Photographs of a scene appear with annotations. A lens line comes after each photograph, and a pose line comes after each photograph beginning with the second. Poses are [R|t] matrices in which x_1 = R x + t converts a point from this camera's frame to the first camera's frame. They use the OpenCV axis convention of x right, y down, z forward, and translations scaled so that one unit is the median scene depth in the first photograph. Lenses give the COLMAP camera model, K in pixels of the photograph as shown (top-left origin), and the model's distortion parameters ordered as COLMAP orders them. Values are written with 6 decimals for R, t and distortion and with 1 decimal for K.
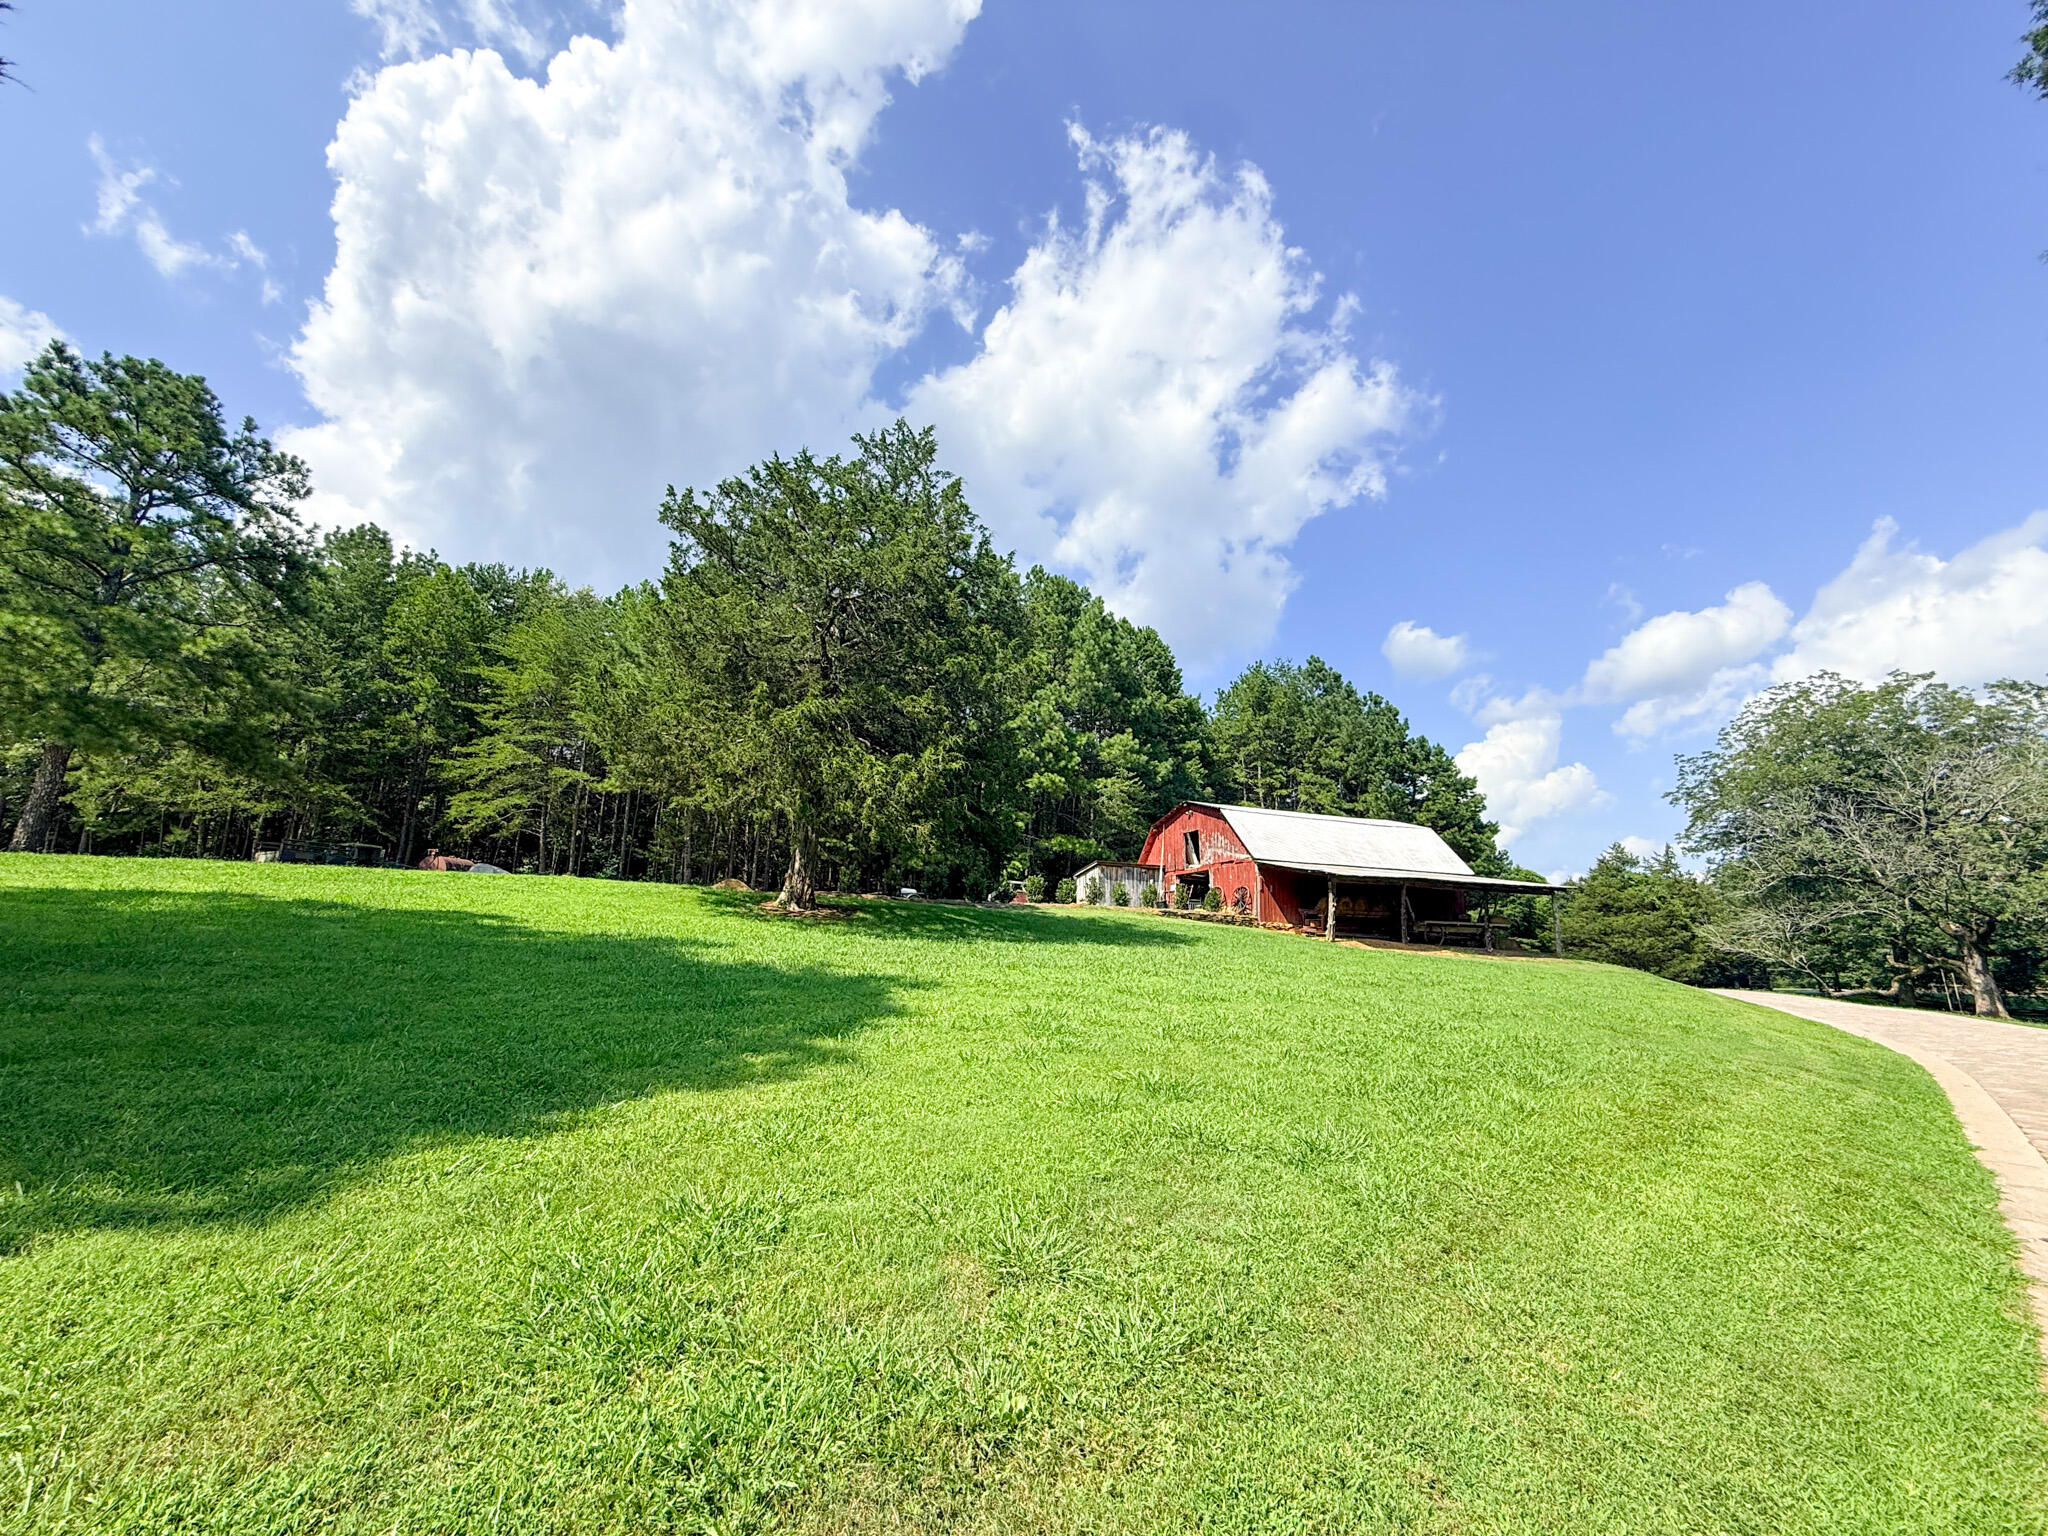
lens RADIAL K [[822.7, 0, 1021.8], [0, 822.7, 772.9], [0, 0, 1]] dist [0.003698, 0.001238]
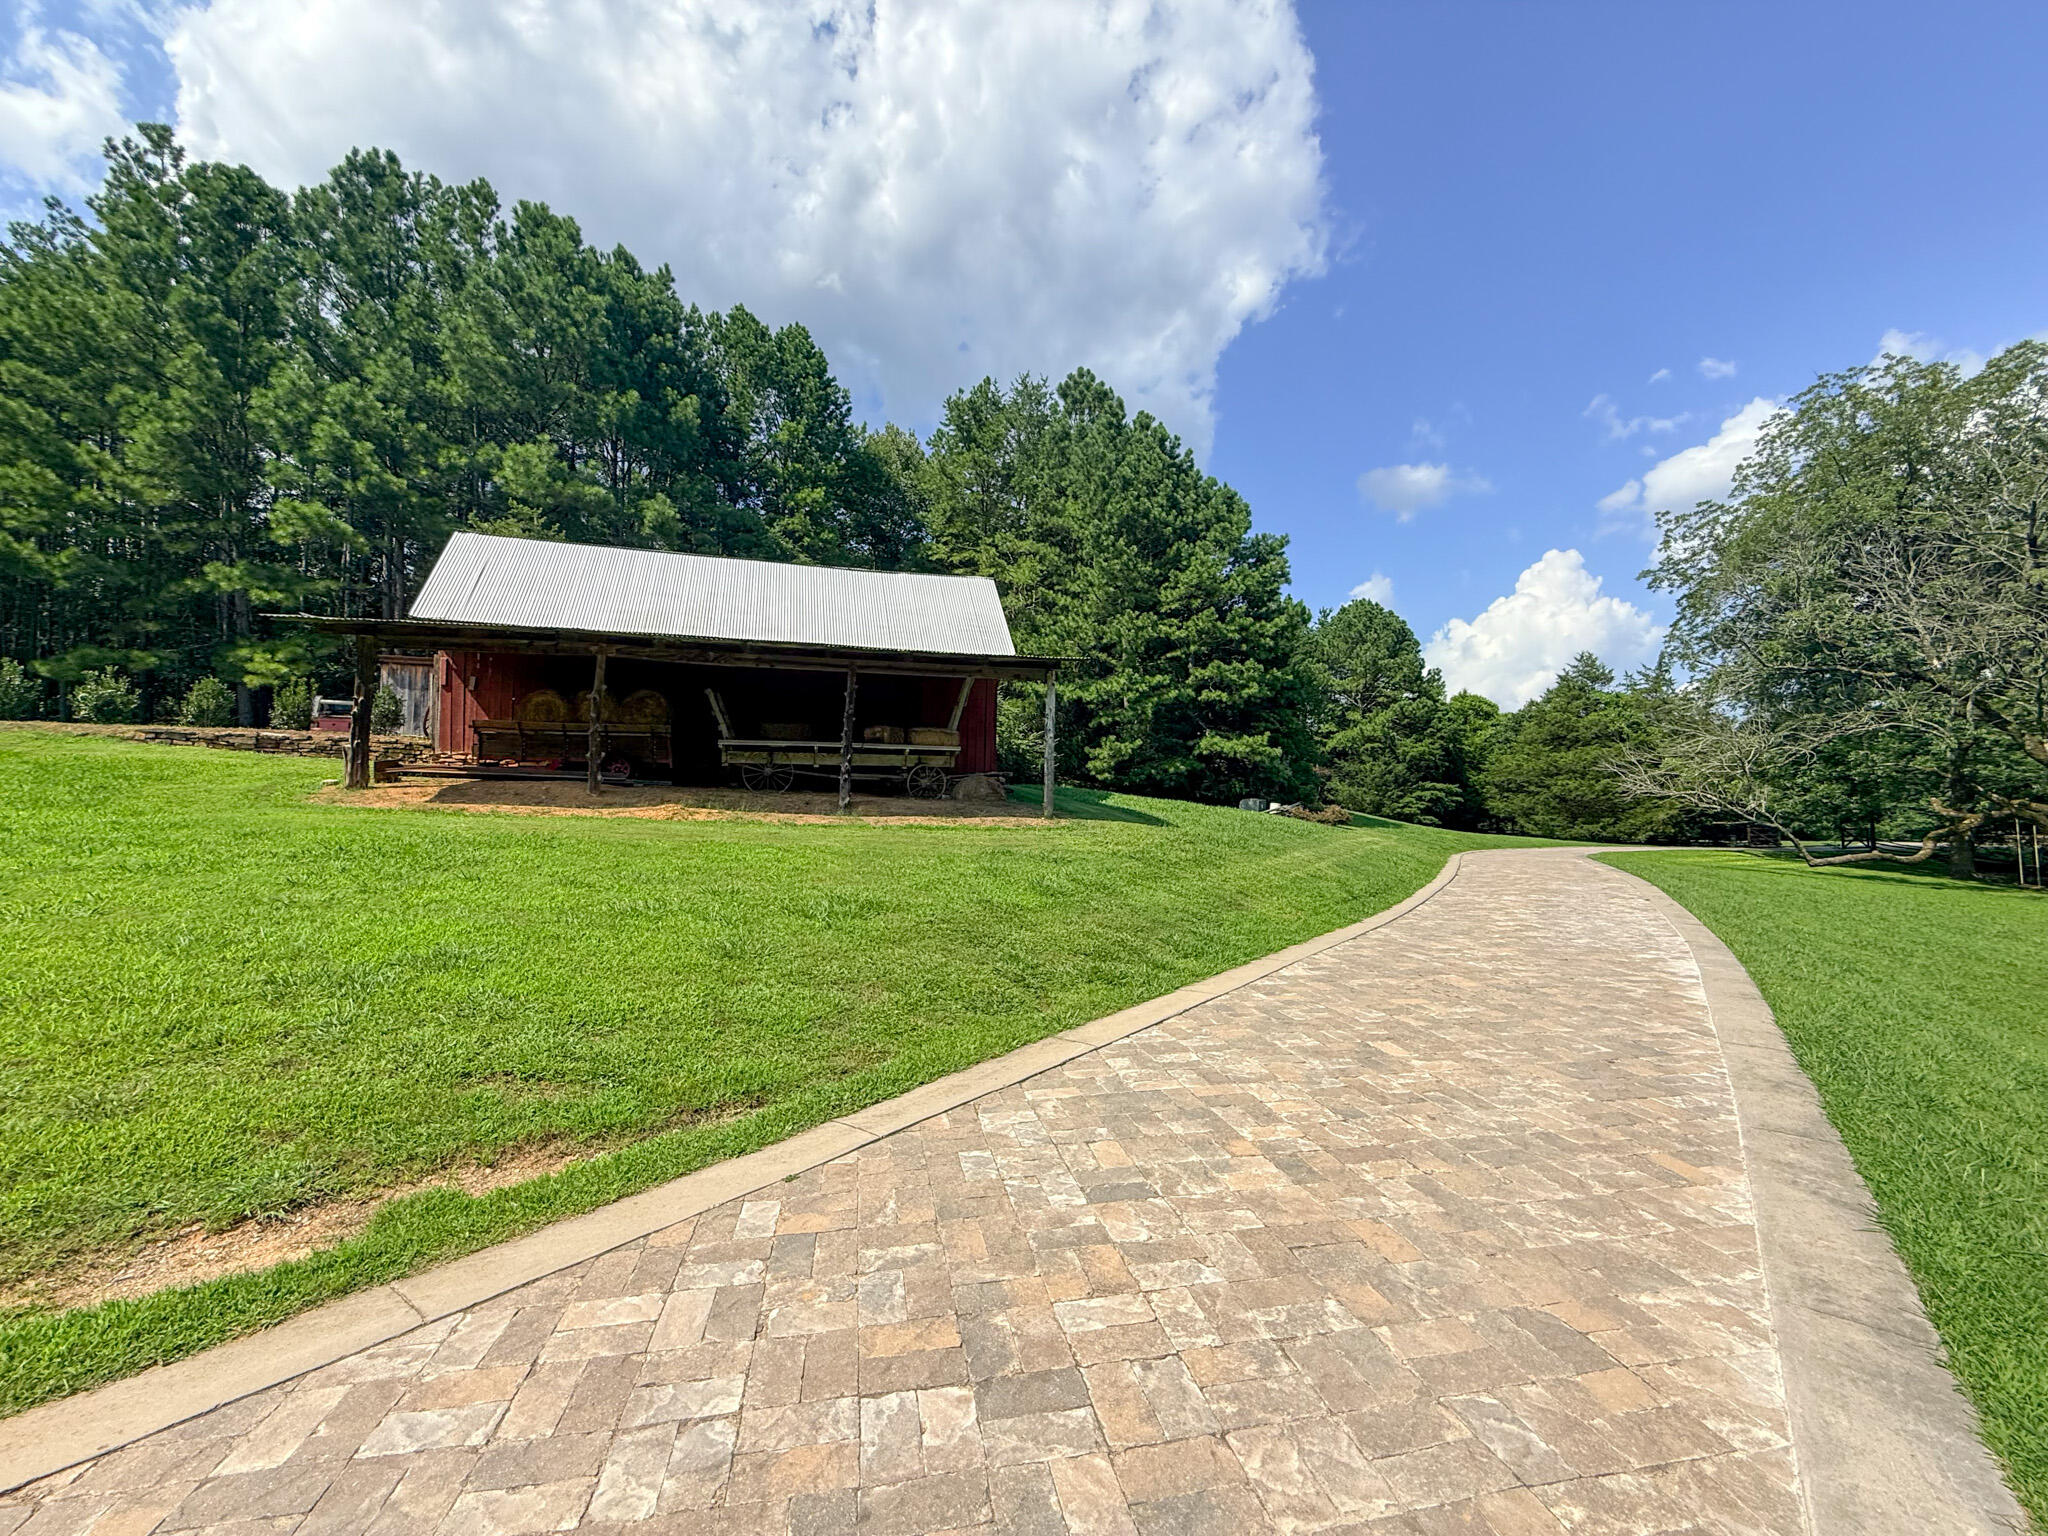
lens RADIAL K [[822.7, 0, 1026.4], [0, 822.7, 765.4], [0, 0, 1]] dist [0.003698, 0.001238]
pose [[0.997458, -0.018306, -0.068861, 0.328340], [0.029284, 0.986363, 0.161960, 0.060541], [0.064957, -0.163565, 0.984392, 0.276119]]
